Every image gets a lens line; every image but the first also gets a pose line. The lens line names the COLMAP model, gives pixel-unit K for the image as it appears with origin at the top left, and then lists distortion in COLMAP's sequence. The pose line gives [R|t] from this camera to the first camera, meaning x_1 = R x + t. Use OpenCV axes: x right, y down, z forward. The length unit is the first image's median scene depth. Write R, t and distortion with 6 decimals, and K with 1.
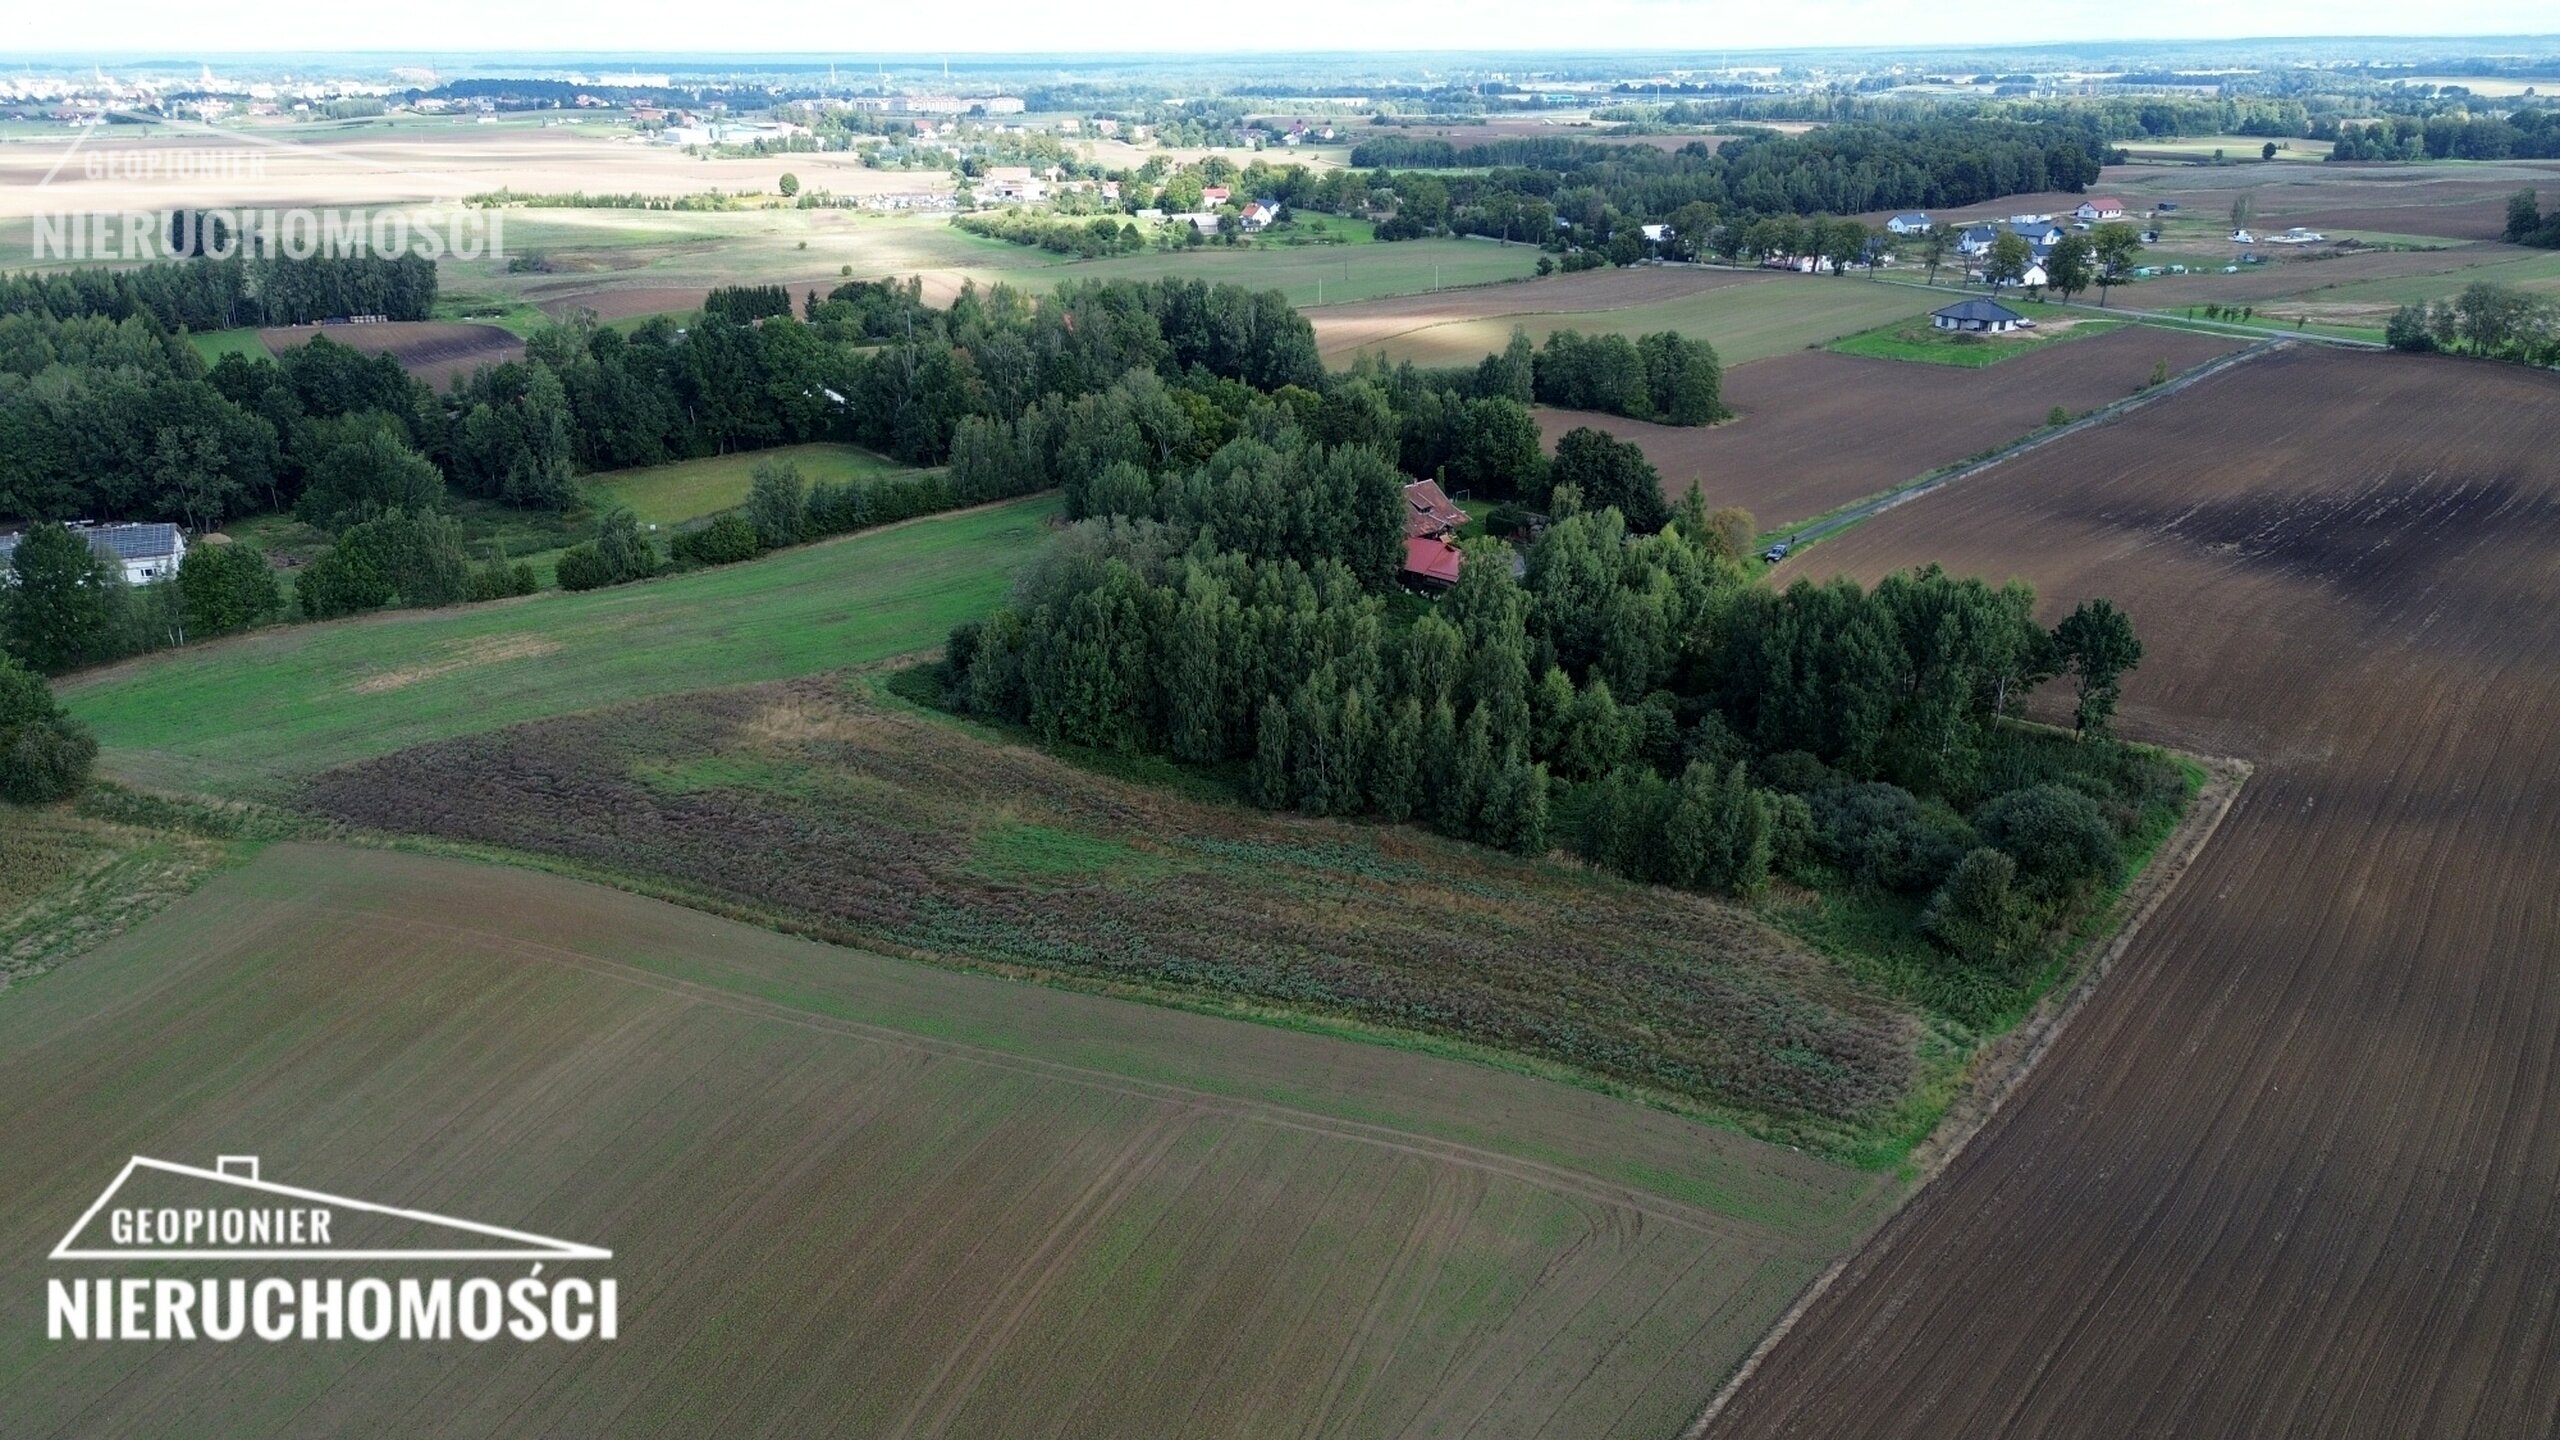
lens RADIAL K [[1806.0, 0, 1290.0], [0, 1806.0, 721.8], [0, 0, 1]] dist [0.072503, -0.061575]
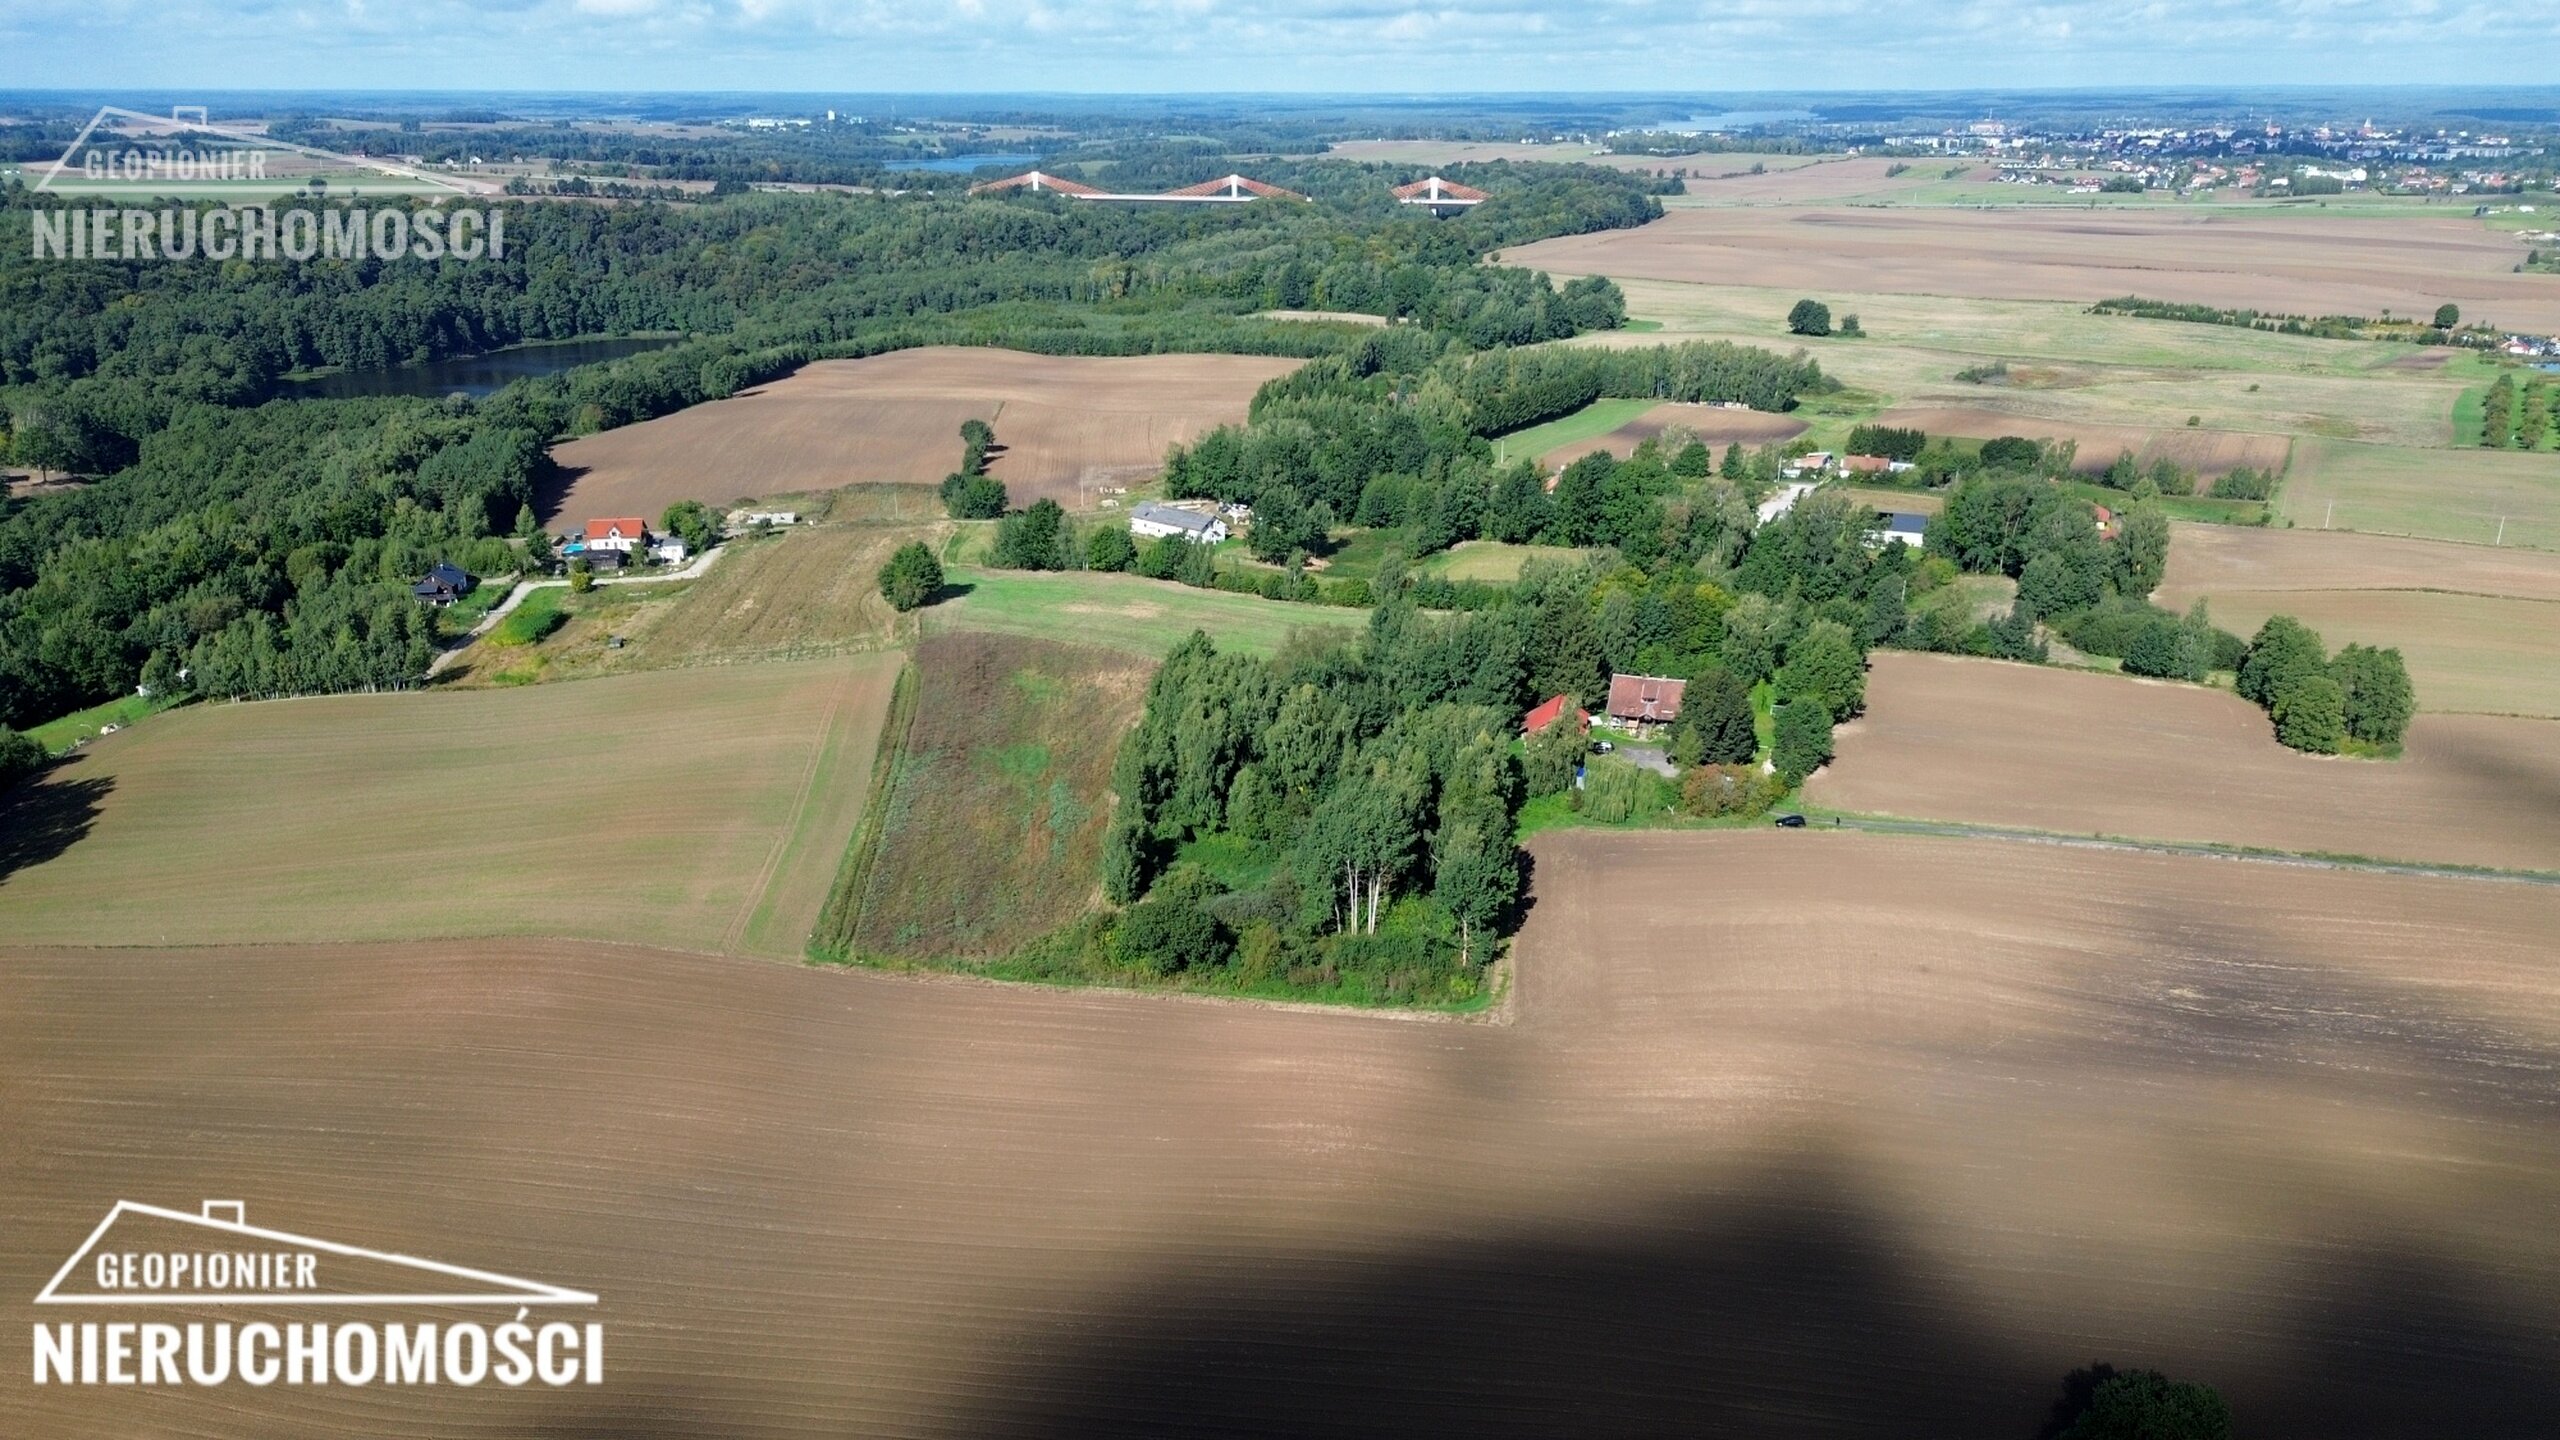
lens RADIAL K [[1806.0, 0, 1283.9], [0, 1806.0, 730.9], [0, 0, 1]] dist [0.072503, -0.061575]
pose [[0.479827, 0.299737, -0.824575, 1.133632], [-0.308406, 0.937477, 0.161314, -0.253990], [0.821372, 0.176901, 0.542267, 0.142185]]
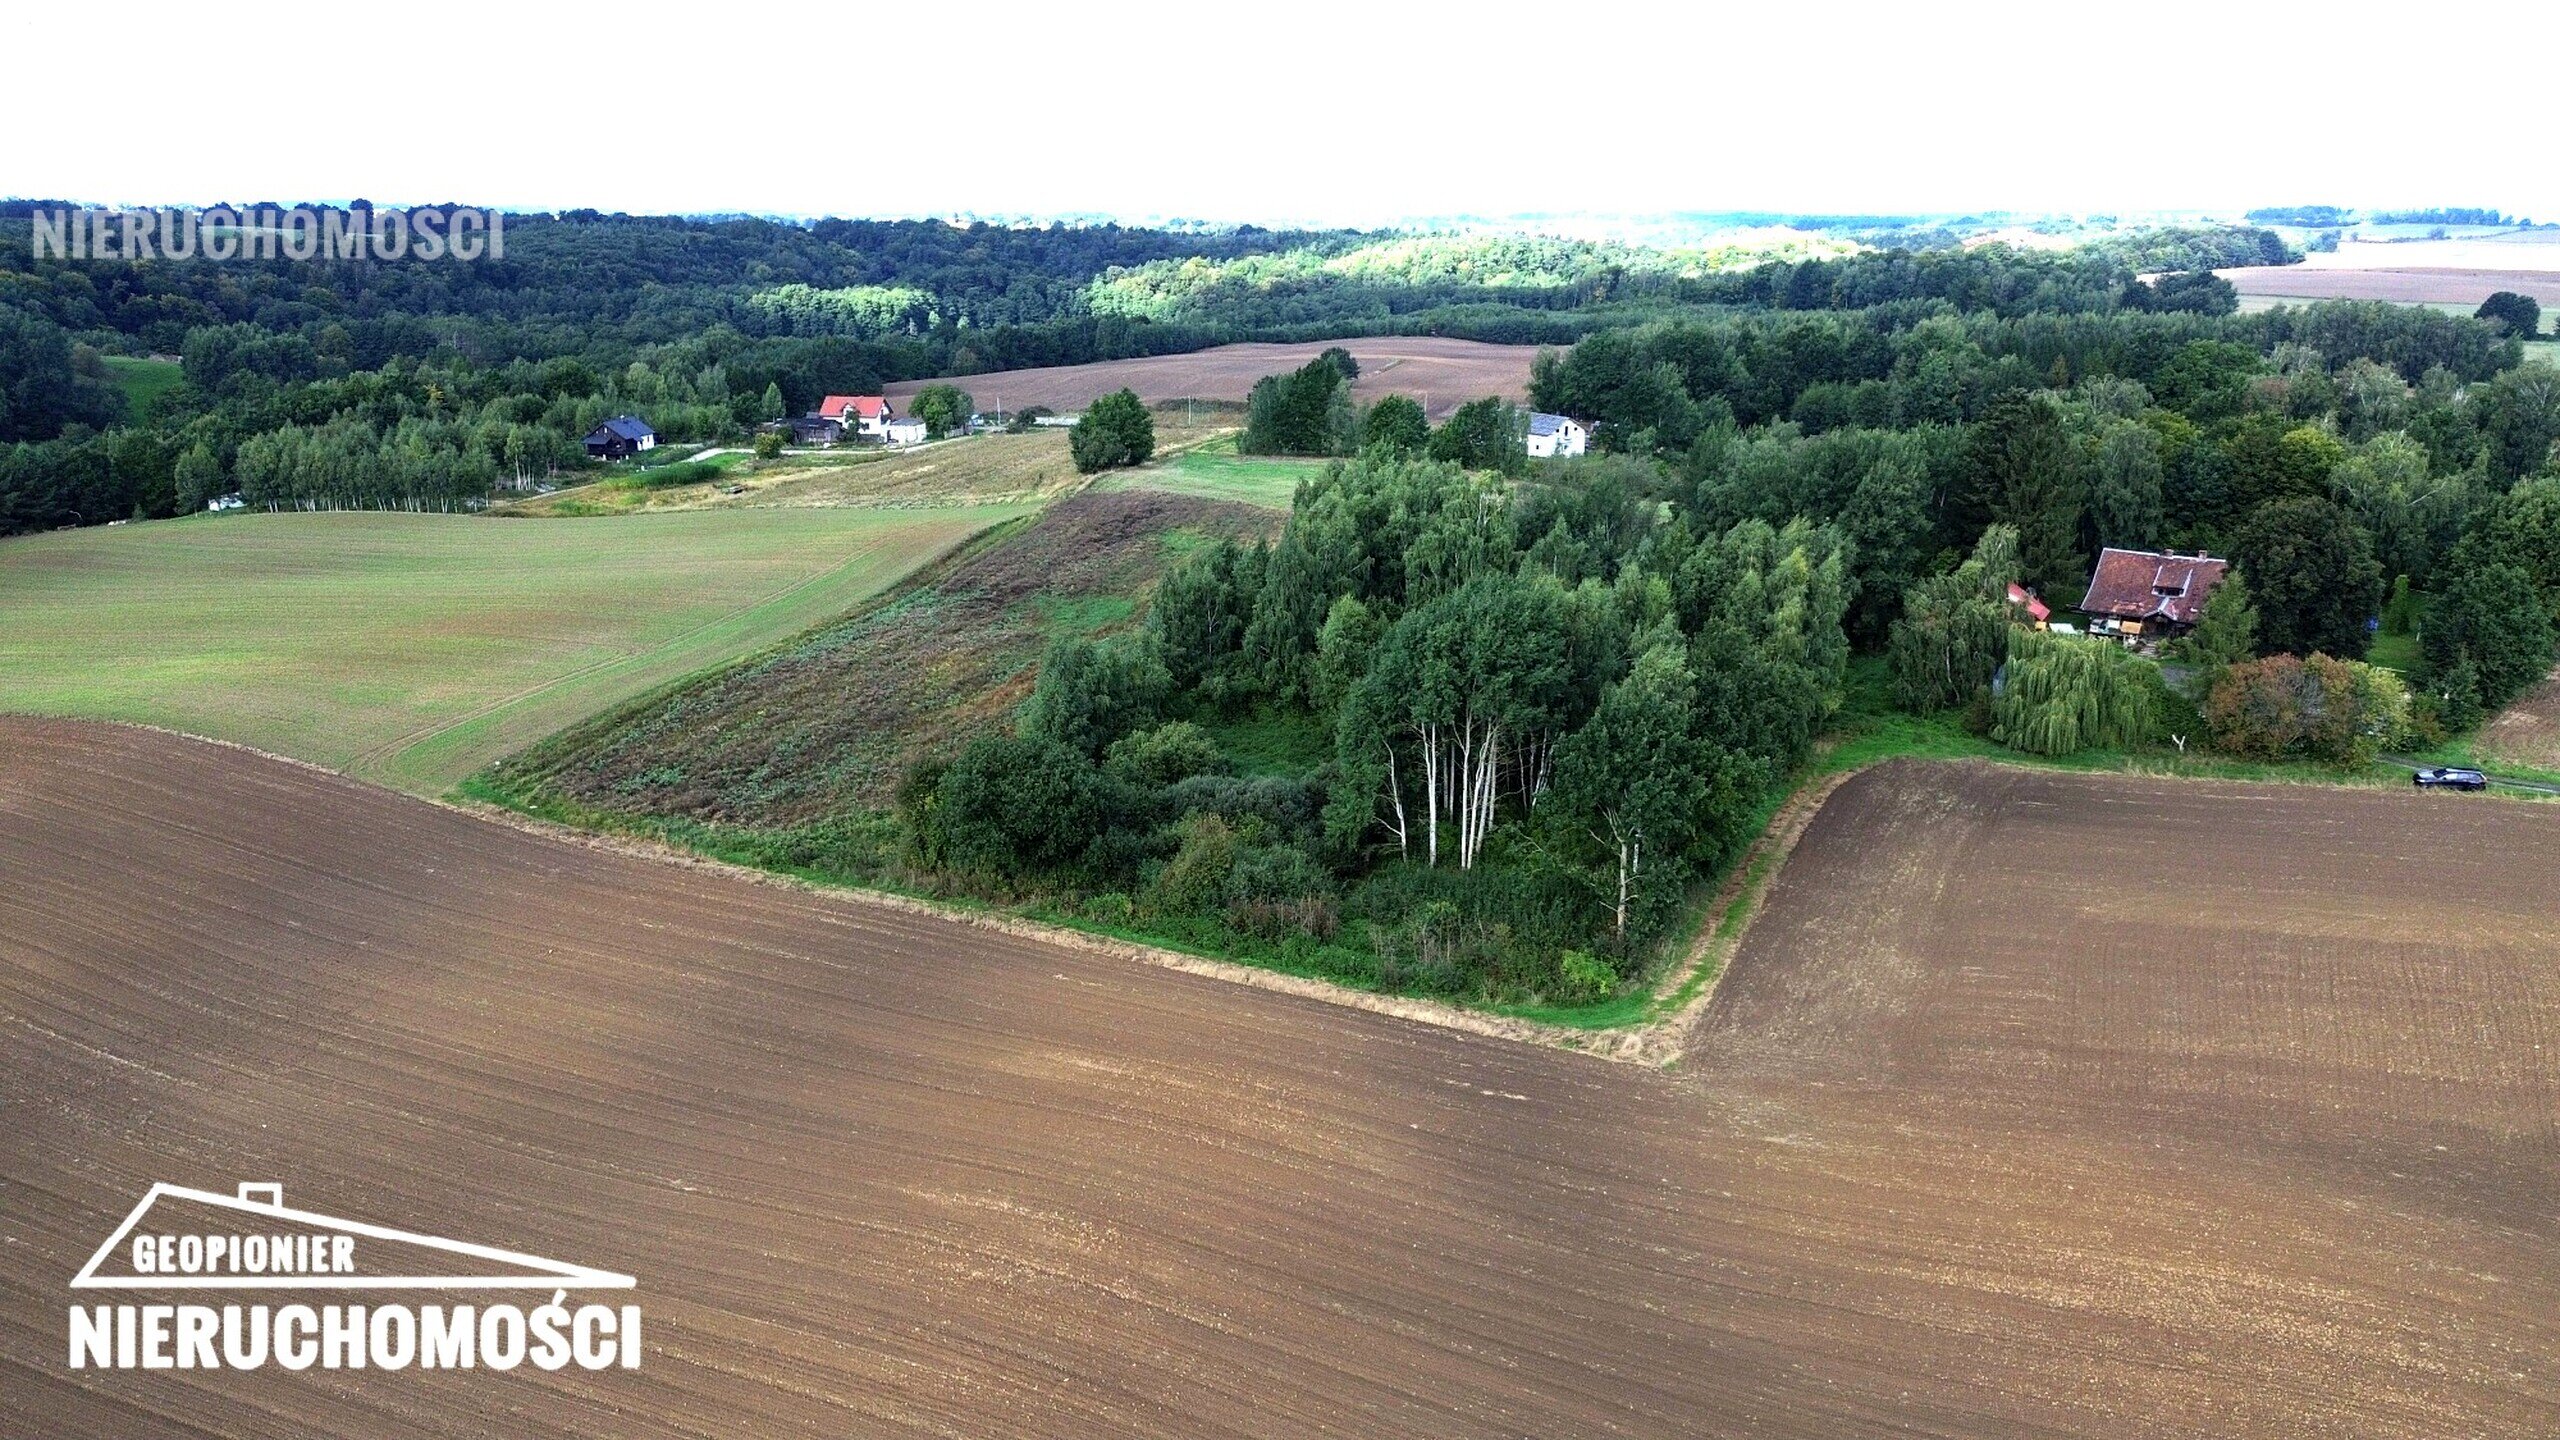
lens RADIAL K [[1806.0, 0, 1284.8], [0, 1806.0, 712.7], [0, 0, 1]] dist [0.072503, -0.061575]
pose [[0.194537, 0.269199, -0.943232, 0.781625], [-0.343623, 0.919371, 0.191519, -0.106750], [0.918737, 0.286859, 0.271355, 0.591806]]
